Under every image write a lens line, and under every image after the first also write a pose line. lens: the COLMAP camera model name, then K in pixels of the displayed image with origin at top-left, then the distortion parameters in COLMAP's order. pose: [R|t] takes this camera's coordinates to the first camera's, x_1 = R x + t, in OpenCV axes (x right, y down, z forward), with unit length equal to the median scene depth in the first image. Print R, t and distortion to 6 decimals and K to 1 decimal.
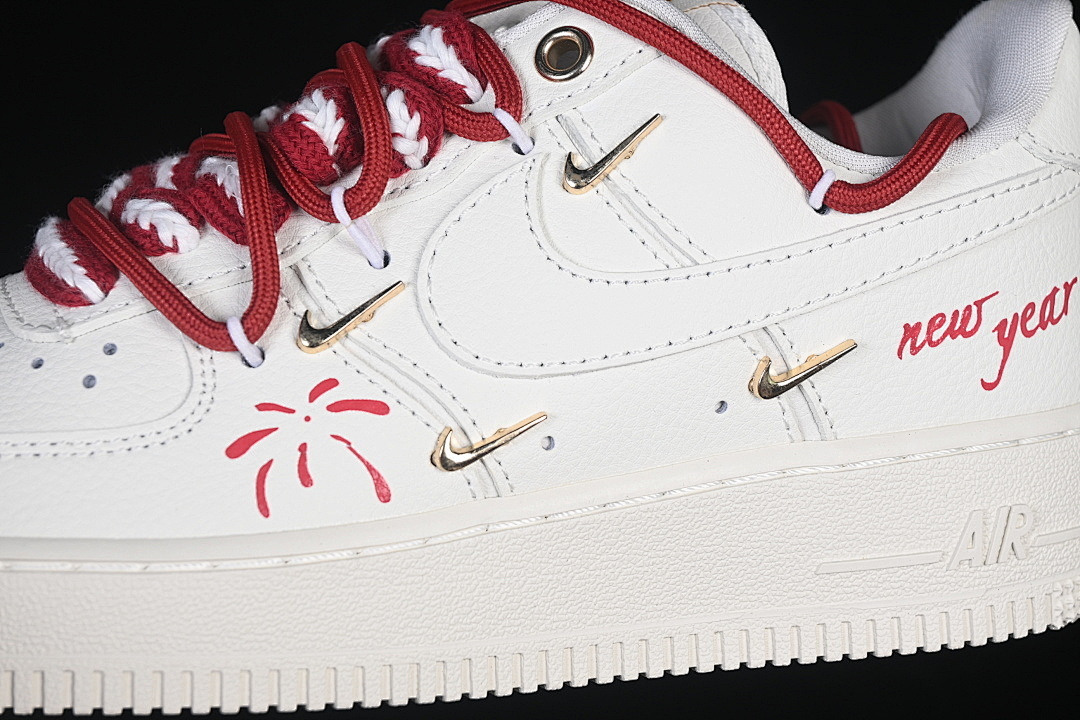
lens RADIAL K [[2368.9, 0, 543.1], [0, 2368.9, 359.9], [0, 0, 1]] dist [-0.018663, 0.000000]
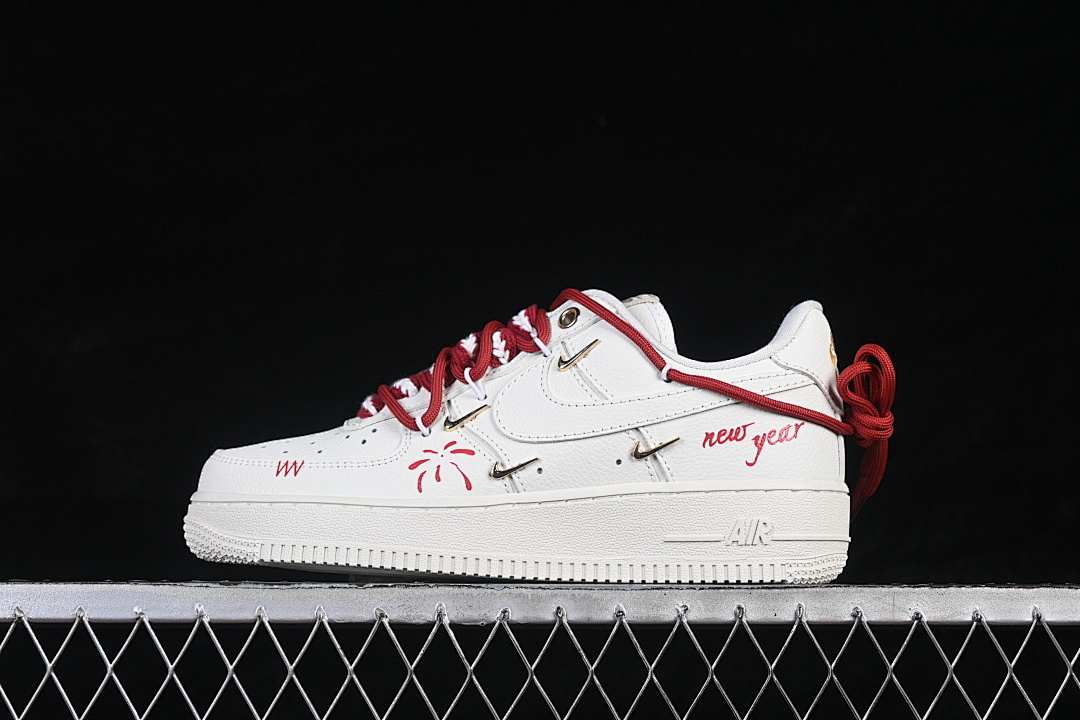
lens RADIAL K [[2368.9, 0, 543.0], [0, 2368.9, 354.6], [0, 0, 1]] dist [-0.018663, 0.000000]
pose [[0.942661, -0.006001, -0.333699, 0.789781], [-0.077601, 0.968496, -0.236631, 0.478463], [0.324606, 0.248958, 0.912497, -1.188701]]
